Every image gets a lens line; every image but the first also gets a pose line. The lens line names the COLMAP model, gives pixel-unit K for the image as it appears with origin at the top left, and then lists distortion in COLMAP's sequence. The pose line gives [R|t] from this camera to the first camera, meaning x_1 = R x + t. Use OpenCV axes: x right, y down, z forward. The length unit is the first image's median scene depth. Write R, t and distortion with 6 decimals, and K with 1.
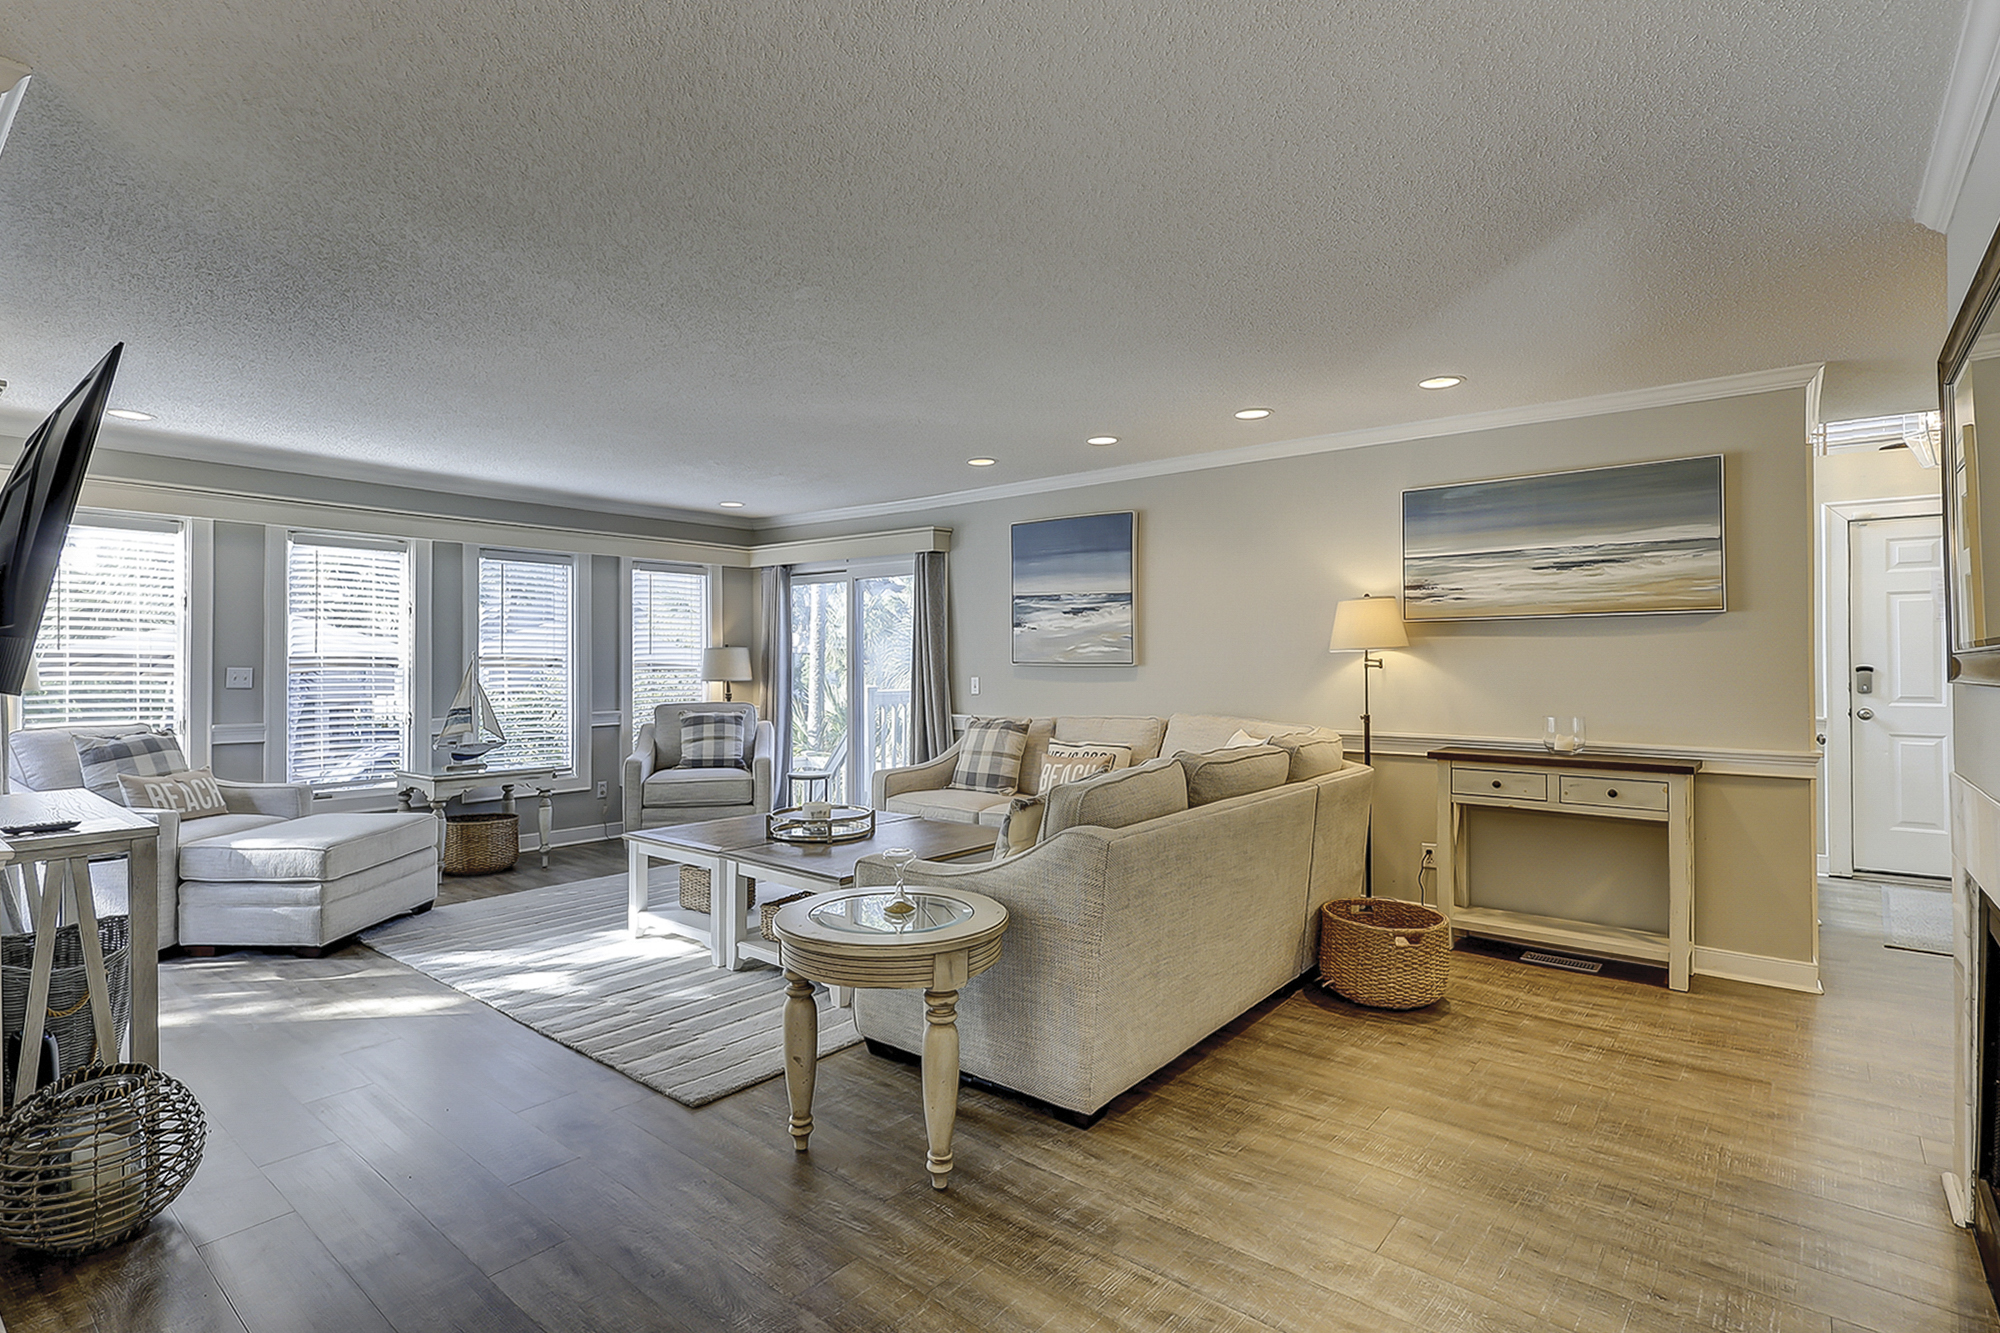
lens RADIAL K [[975.4, 0, 997.9], [0, 975.4, 650.6], [0, 0, 1]] dist [0.000626, -0.000758]
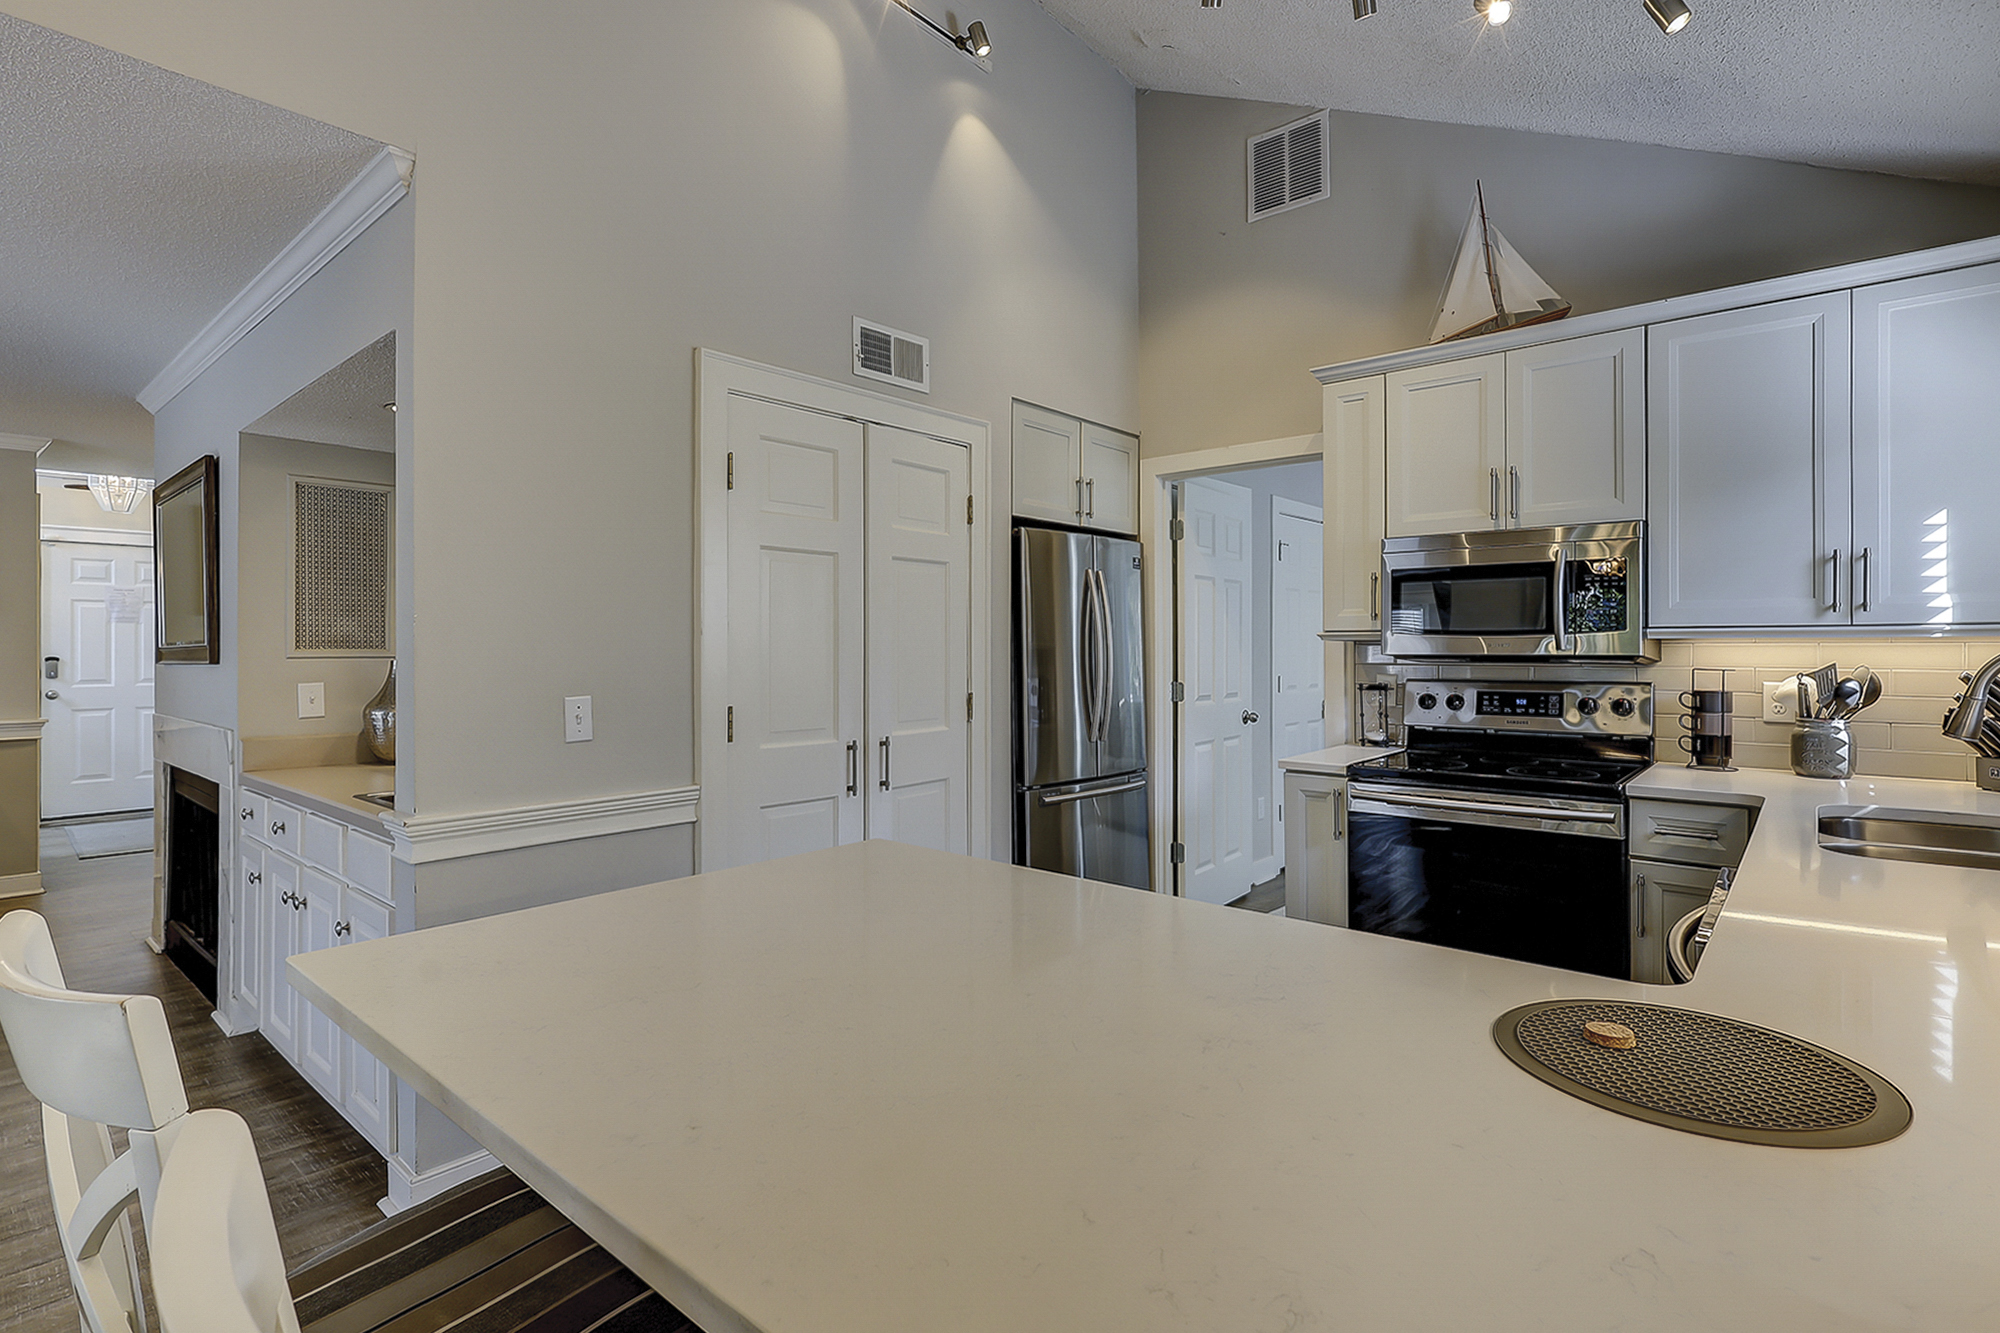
lens RADIAL K [[975.4, 0, 1005.5], [0, 975.4, 635.5], [0, 0, 1]] dist [0.000626, -0.000758]
pose [[0.027531, 0.013406, 0.999531, -0.329450], [-0.005935, 0.999895, -0.013248, -0.002020], [-0.999603, -0.005568, 0.027607, -0.259430]]
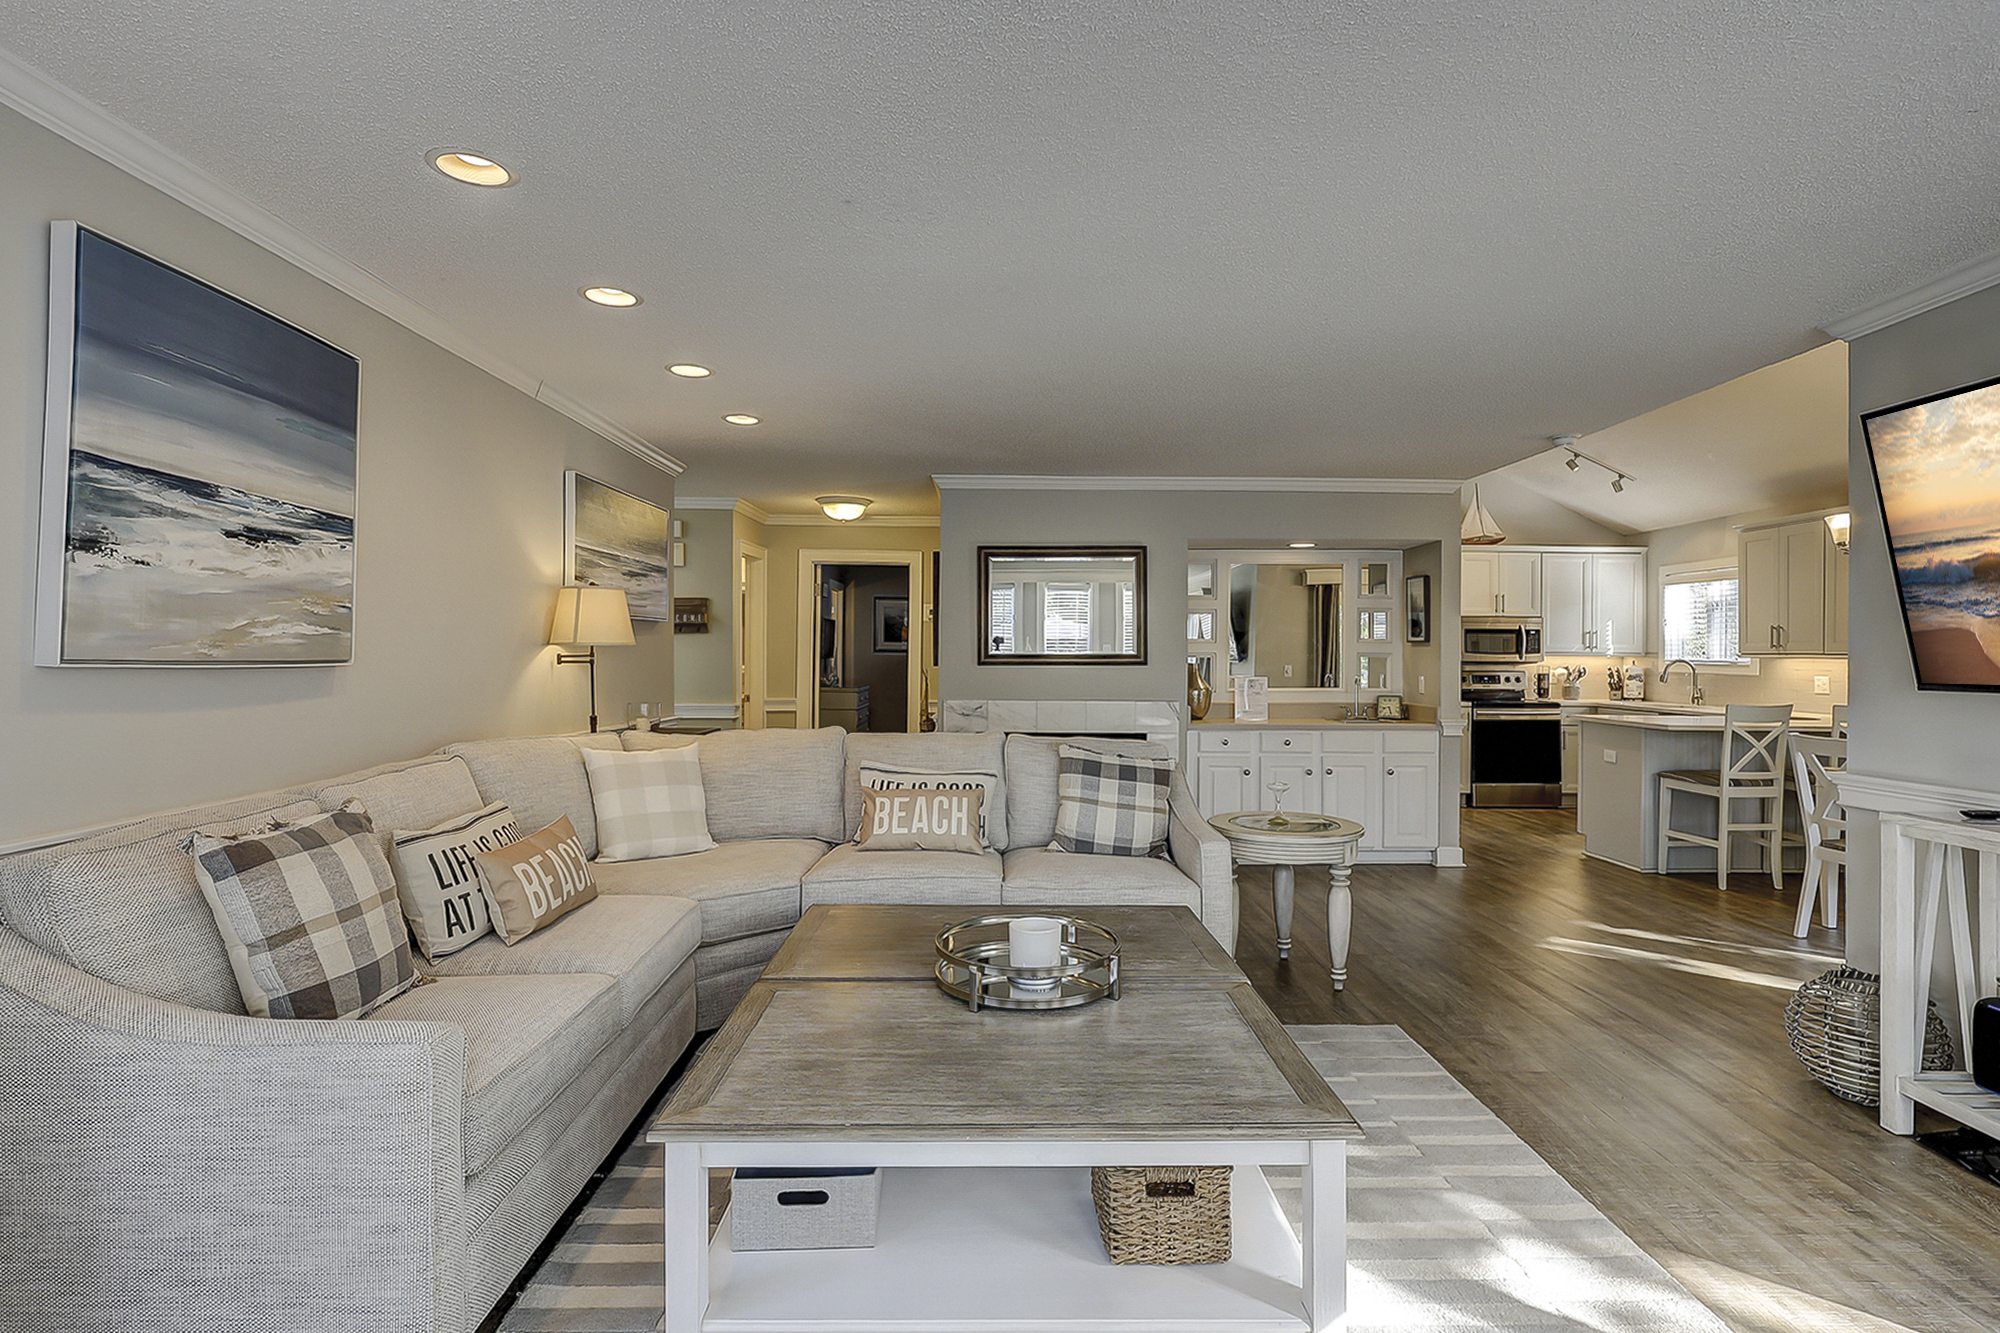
lens RADIAL K [[975.4, 0, 995.9], [0, 975.4, 640.4], [0, 0, 1]] dist [0.000626, -0.000758]
pose [[-0.636460, 0.004971, 0.771294, -0.453671], [-0.014547, 0.999724, -0.018446, 0.006927], [-0.771173, -0.022960, -0.636212, 1.063773]]
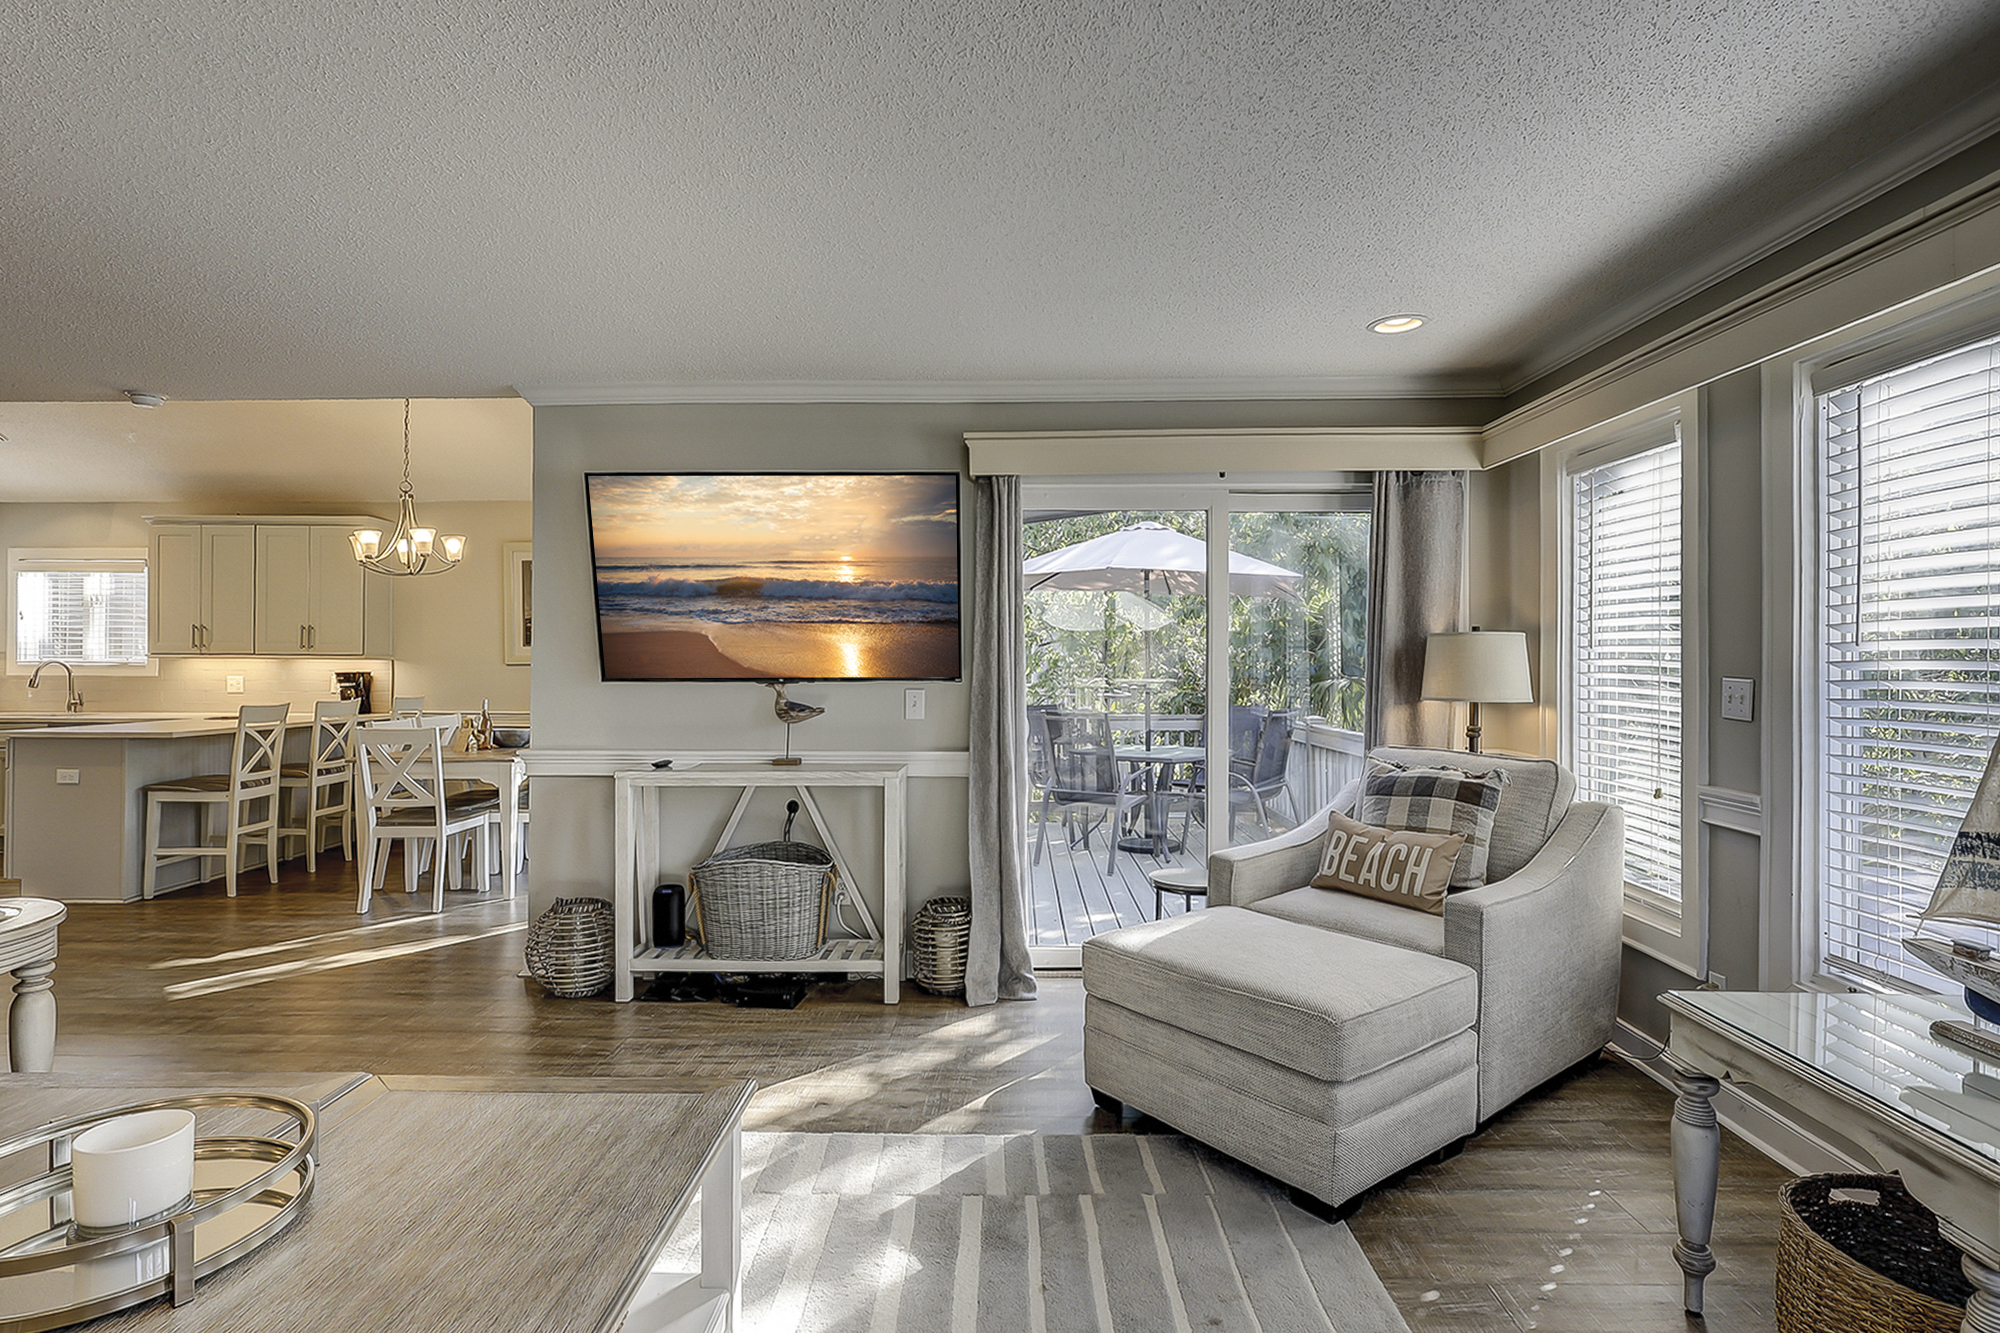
lens RADIAL K [[975.4, 0, 990.1], [0, 975.4, 666.7], [0, 0, 1]] dist [0.000626, -0.000758]
pose [[-0.781909, -0.002478, -0.623387, -0.146818], [0.002273, 0.999974, -0.006826, 0.013579], [0.623388, -0.006754, -0.781884, 1.076175]]
